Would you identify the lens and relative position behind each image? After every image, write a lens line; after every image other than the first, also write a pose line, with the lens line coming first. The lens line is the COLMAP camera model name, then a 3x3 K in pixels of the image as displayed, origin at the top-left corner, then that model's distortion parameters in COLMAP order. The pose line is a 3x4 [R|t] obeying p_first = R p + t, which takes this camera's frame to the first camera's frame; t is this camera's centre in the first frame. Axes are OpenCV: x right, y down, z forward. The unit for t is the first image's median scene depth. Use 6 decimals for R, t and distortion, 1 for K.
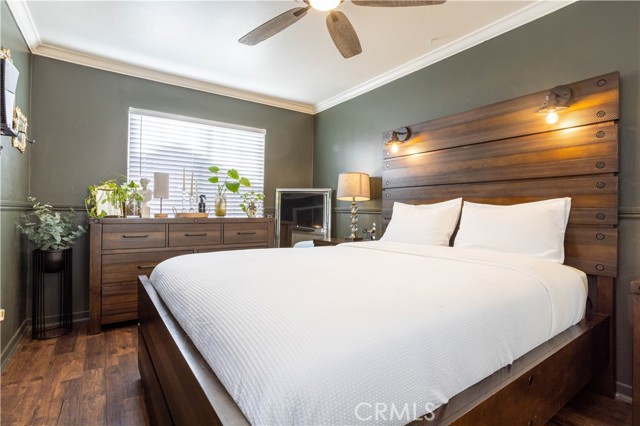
lens RADIAL K [[316.1, 0, 320.0], [0, 316.1, 213.0], [0, 0, 1]] dist [-0.058791, 0.032228]
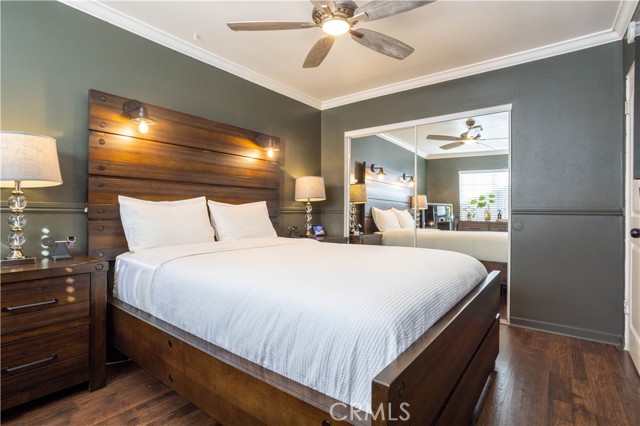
lens RADIAL K [[316.1, 0, 320.0], [0, 316.1, 213.0], [0, 0, 1]] dist [-0.058791, 0.032228]
pose [[-0.311488, -0.017901, 0.950081, -0.718513], [-0.007264, 0.999838, 0.016457, -0.012510], [-0.950222, -0.001775, -0.311568, 0.952481]]
